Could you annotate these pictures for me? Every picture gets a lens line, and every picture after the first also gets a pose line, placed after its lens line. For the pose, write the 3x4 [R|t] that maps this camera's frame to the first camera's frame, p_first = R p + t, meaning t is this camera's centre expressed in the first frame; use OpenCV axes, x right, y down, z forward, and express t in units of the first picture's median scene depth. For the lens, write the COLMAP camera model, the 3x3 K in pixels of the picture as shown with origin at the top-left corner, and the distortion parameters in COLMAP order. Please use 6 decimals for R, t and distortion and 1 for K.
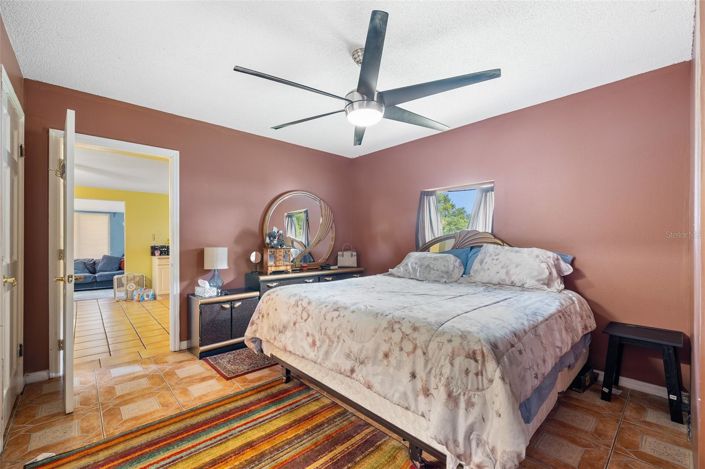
lens RADIAL K [[295.8, 0, 351.4], [0, 295.8, 237.7], [0, 0, 1]] dist [0.000462, -0.000128]
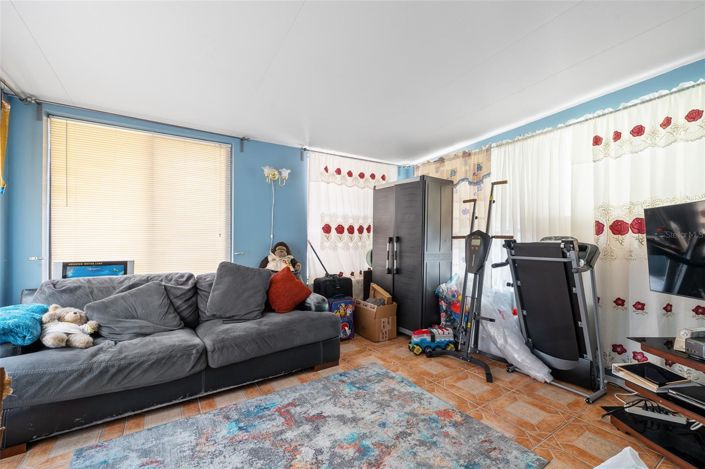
lens RADIAL K [[295.8, 0, 354.1], [0, 295.8, 235.8], [0, 0, 1]] dist [0.000462, -0.000128]
pose [[0.984866, 0.003379, -0.173285, -0.659125], [-0.002753, 0.999989, 0.003853, 0.029672], [0.173296, -0.003317, 0.984864, 0.732822]]
